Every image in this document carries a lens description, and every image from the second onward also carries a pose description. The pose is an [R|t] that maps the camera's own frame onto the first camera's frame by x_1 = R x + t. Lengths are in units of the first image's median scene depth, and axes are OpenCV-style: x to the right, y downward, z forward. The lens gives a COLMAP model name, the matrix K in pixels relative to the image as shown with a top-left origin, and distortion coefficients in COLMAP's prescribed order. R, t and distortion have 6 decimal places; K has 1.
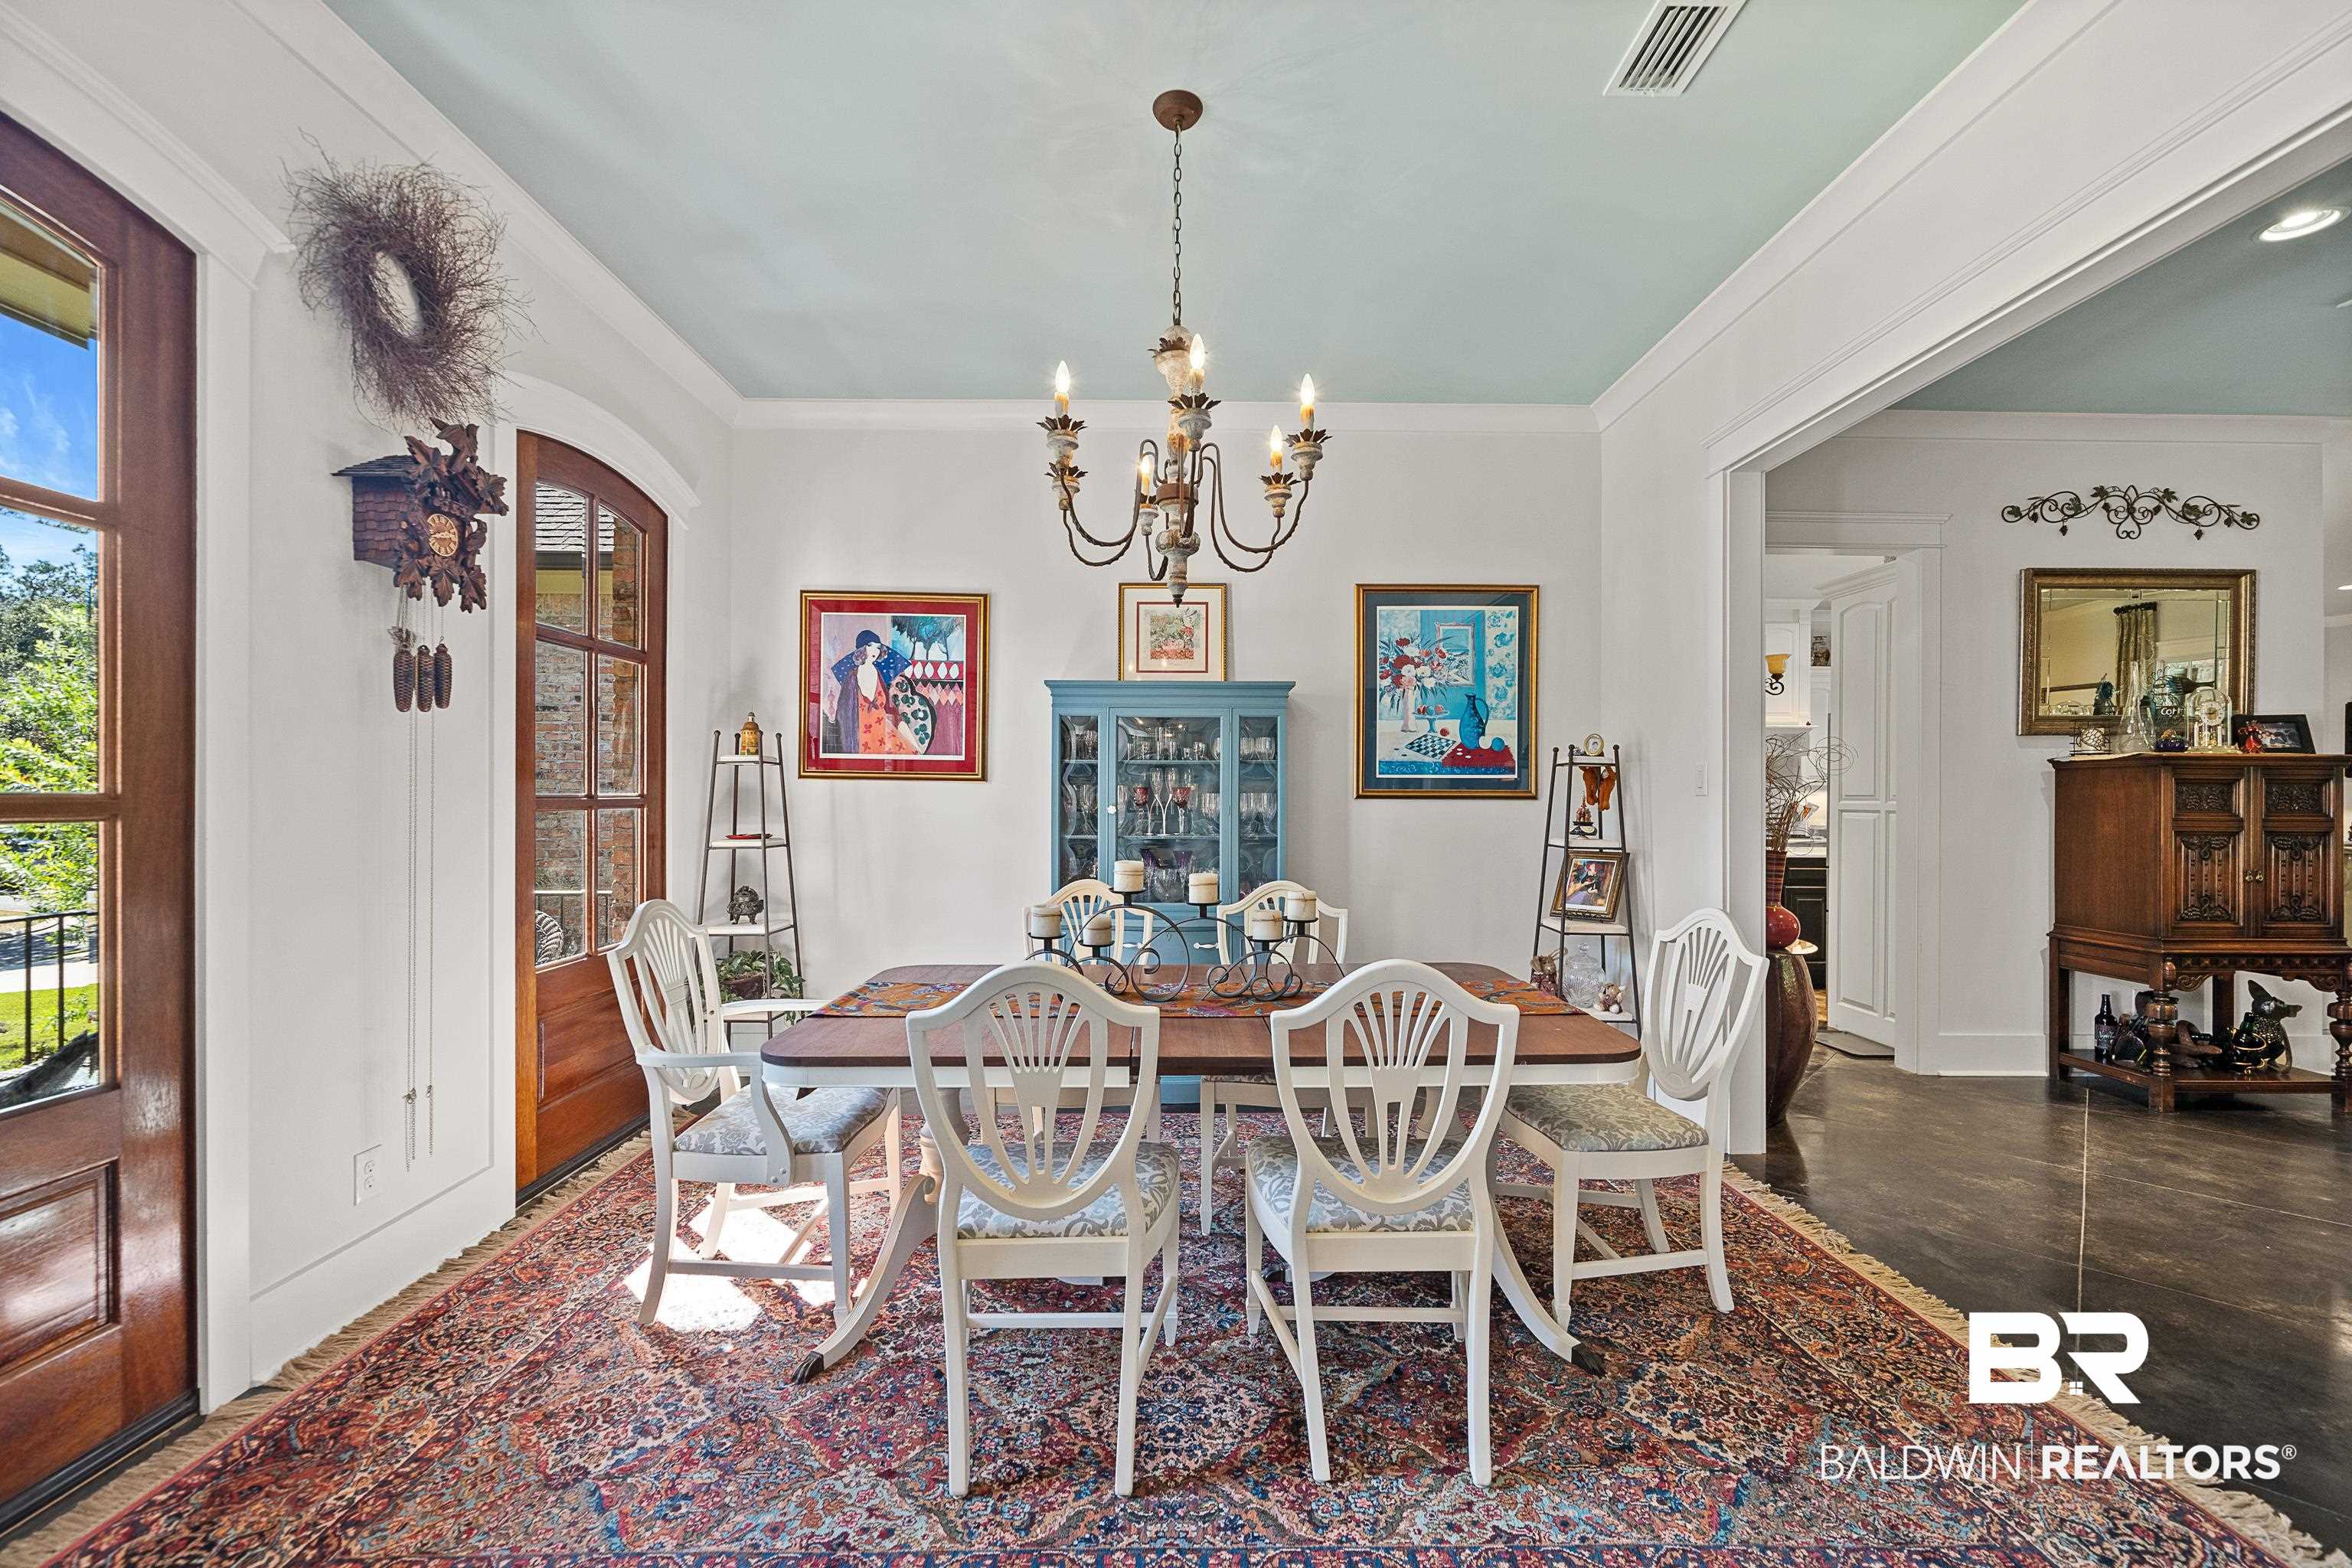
lens RADIAL K [[940.2, 0, 1167.7], [0, 940.2, 795.2], [0, 0, 1]] dist [-0.000508, 0.000388]
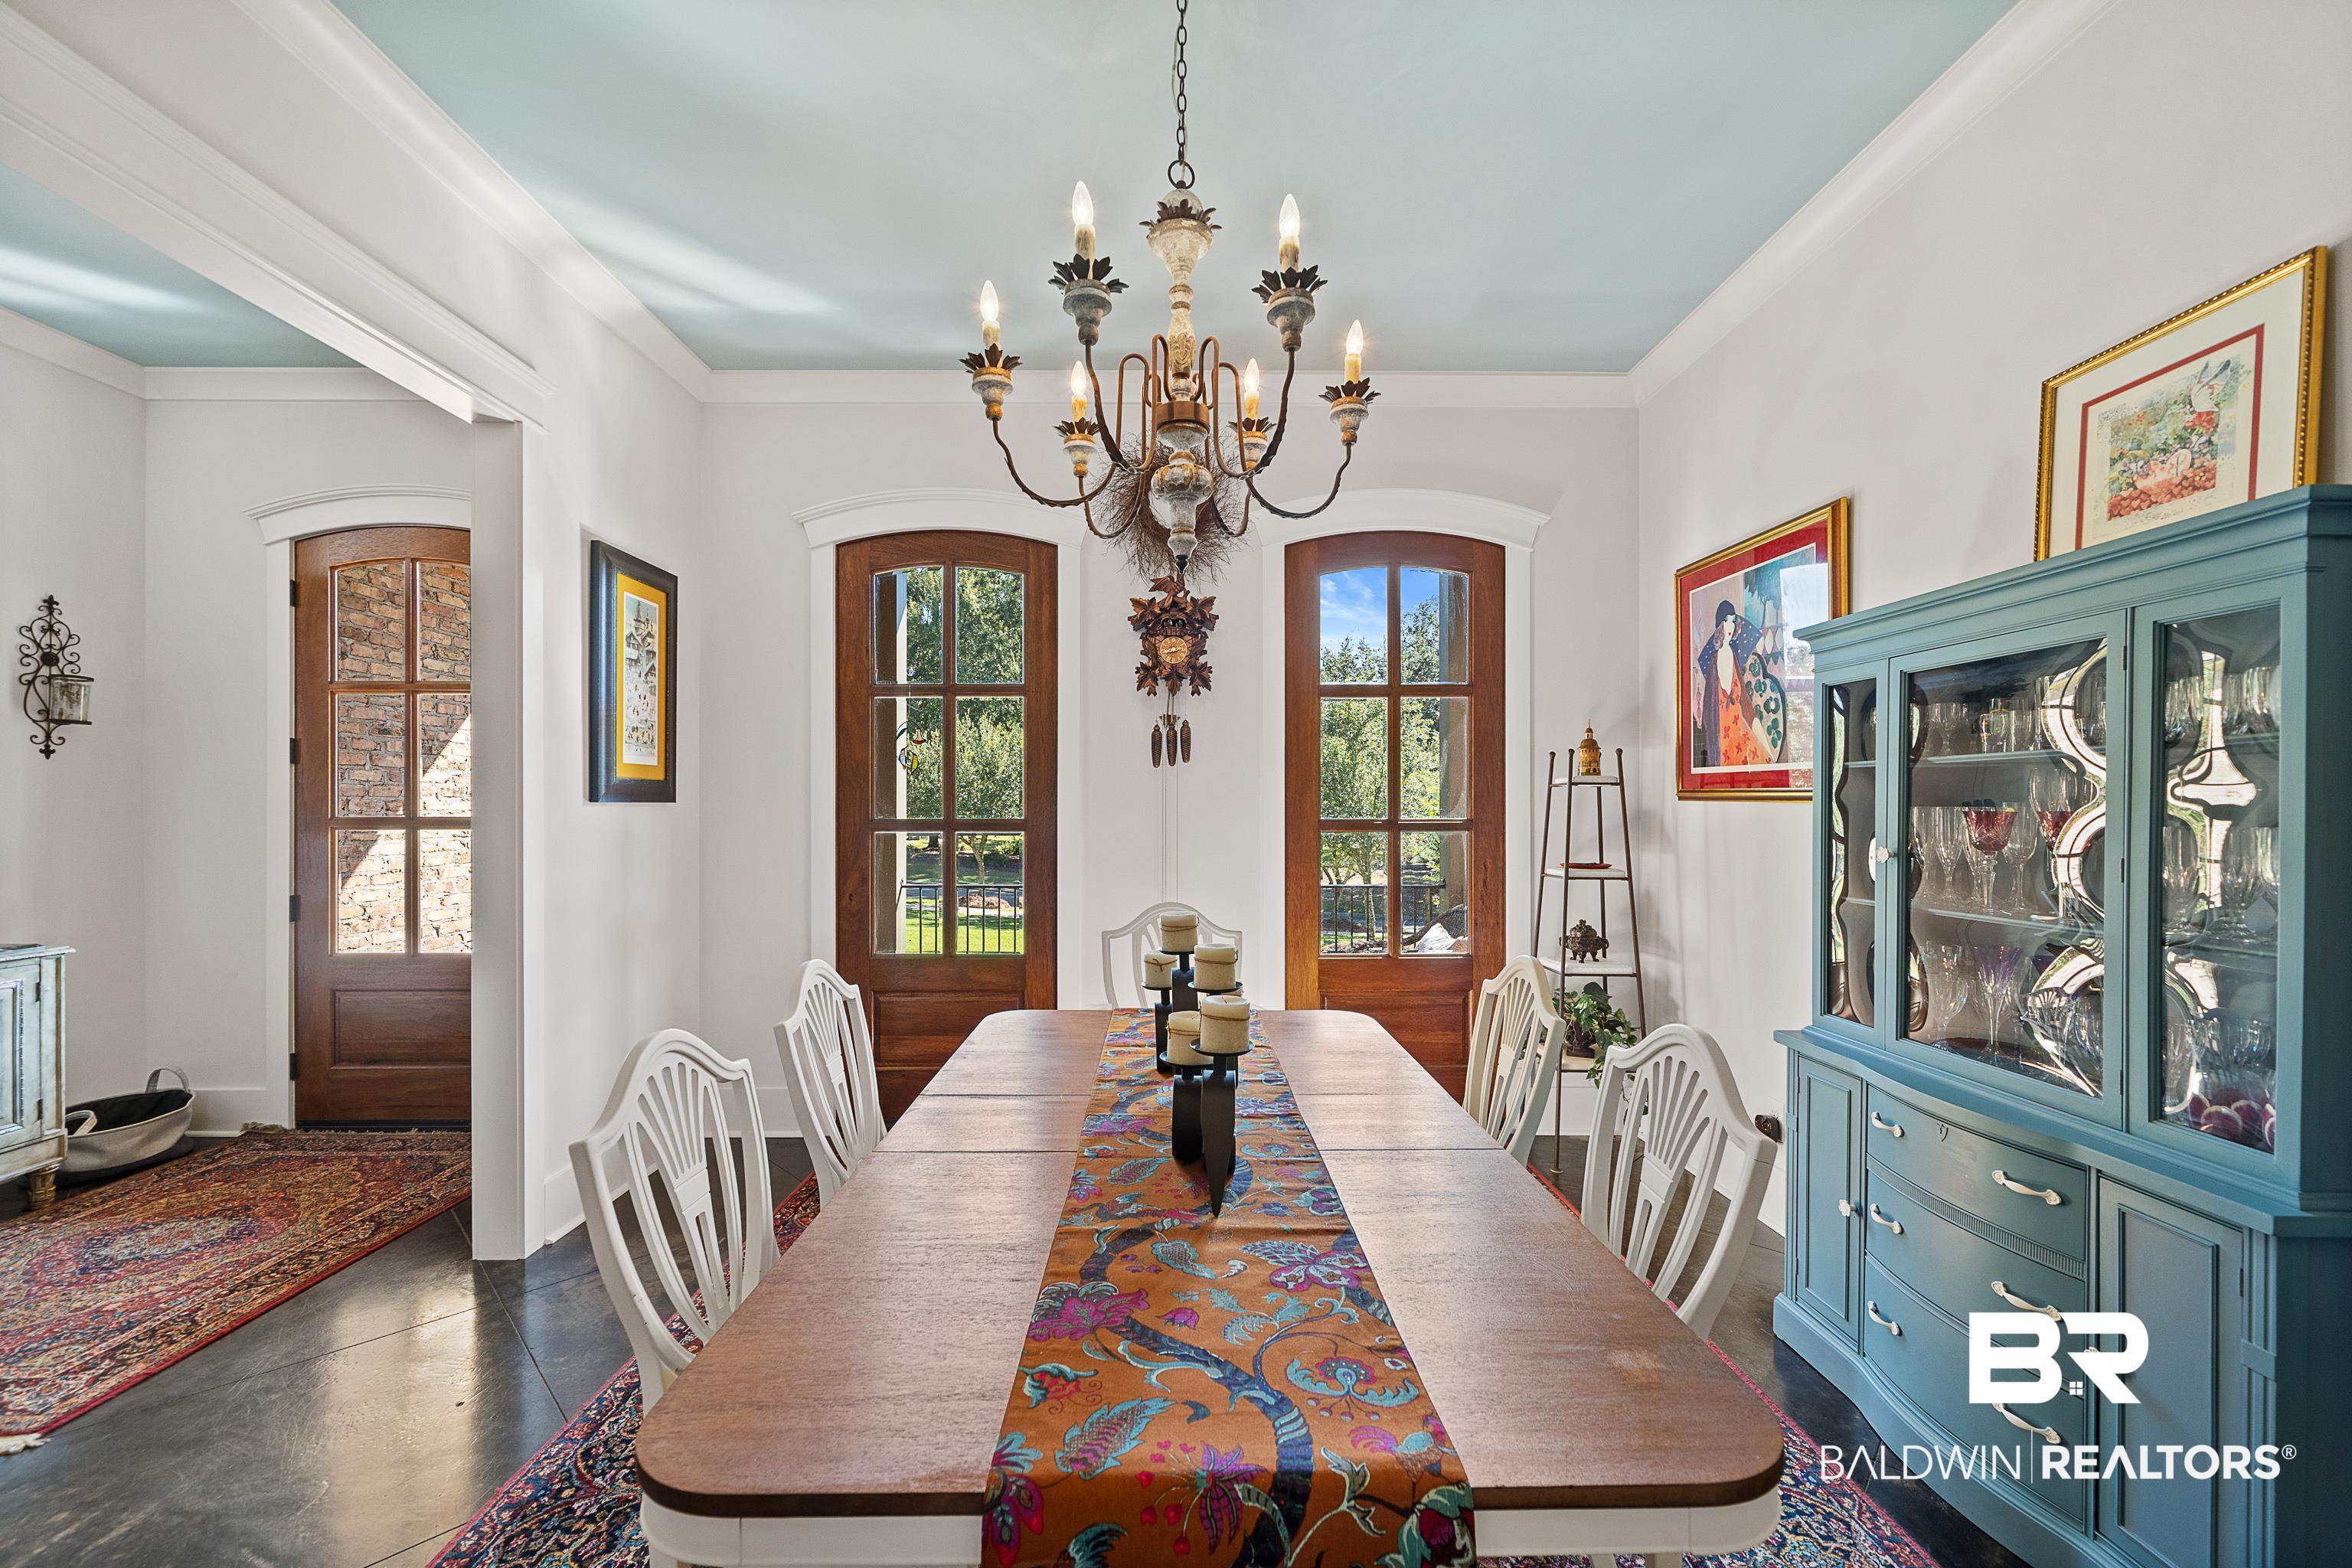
lens RADIAL K [[940.2, 0, 1186.3], [0, 940.2, 808.9], [0, 0, 1]] dist [-0.000508, 0.000388]
pose [[0.011368, -0.002903, -0.999931, 0.633584], [-0.000331, 0.999996, -0.002907, -0.011253], [0.999935, 0.000364, 0.011367, 0.844902]]
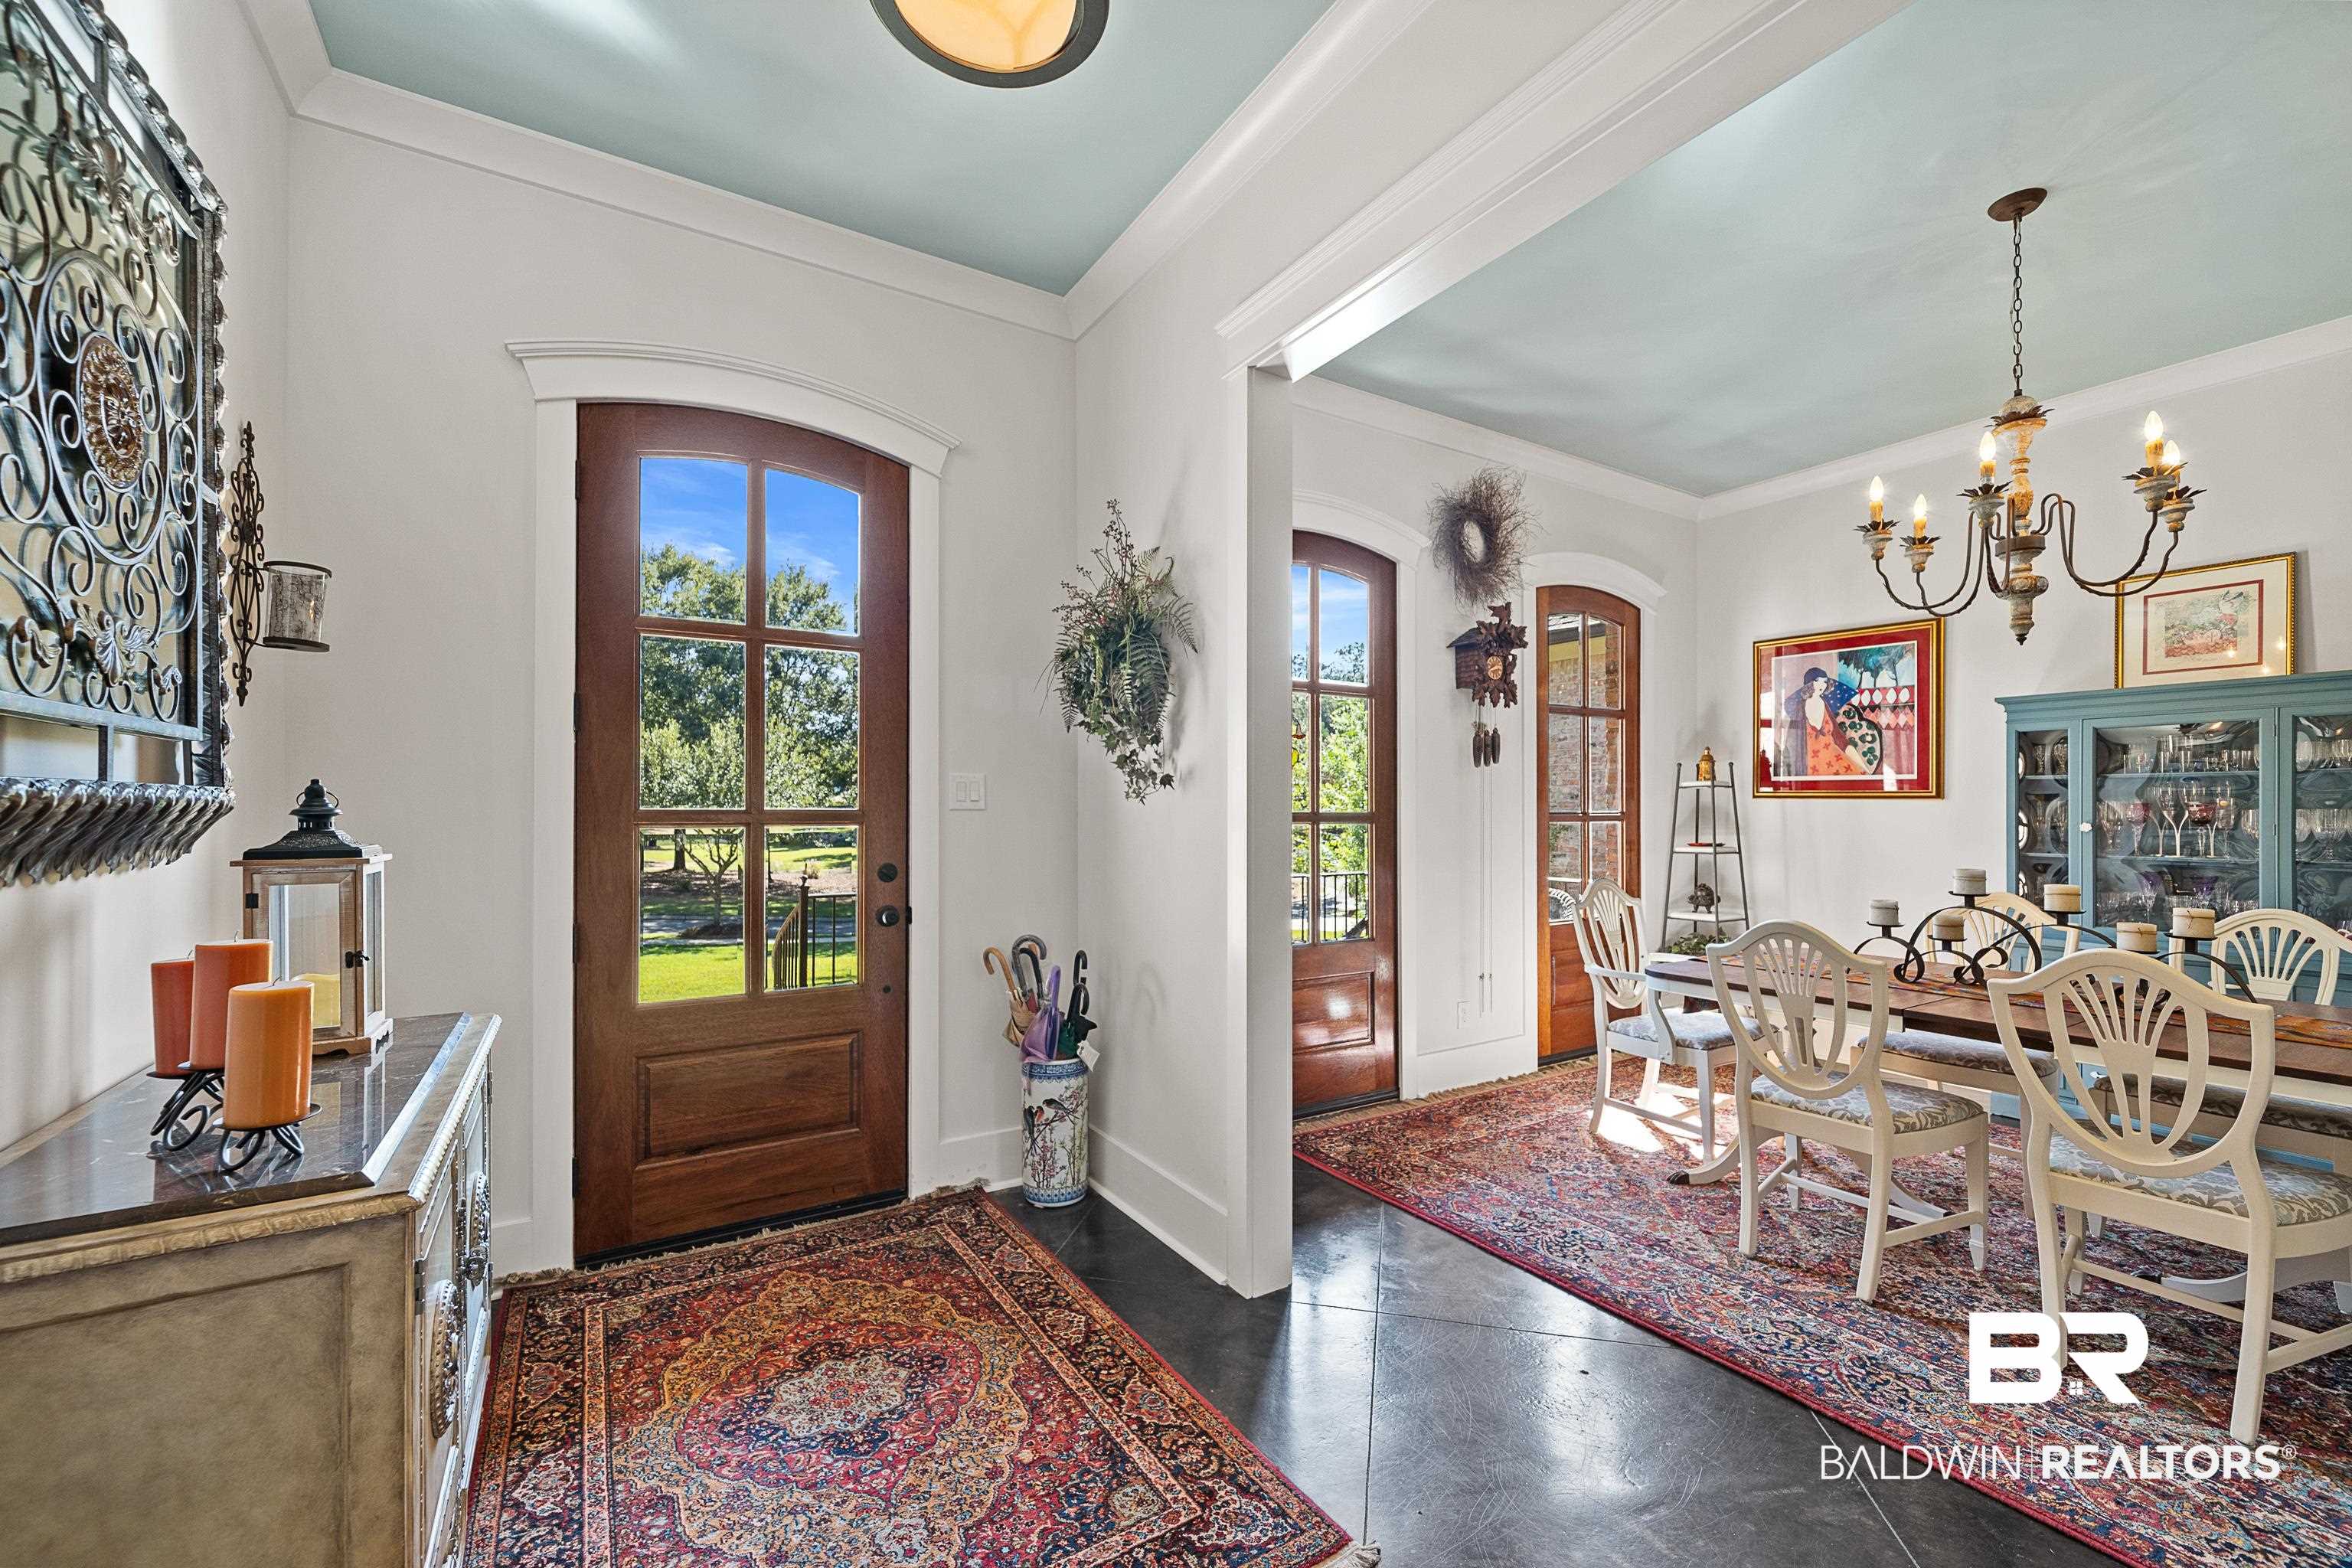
lens RADIAL K [[940.2, 0, 1187.8], [0, 940.2, 801.4], [0, 0, 1]] dist [-0.000508, 0.000388]
pose [[0.526390, -0.010261, -0.850182, 0.374457], [0.001369, 0.999936, -0.011221, -0.001496], [0.850242, 0.004743, 0.526370, -0.373063]]
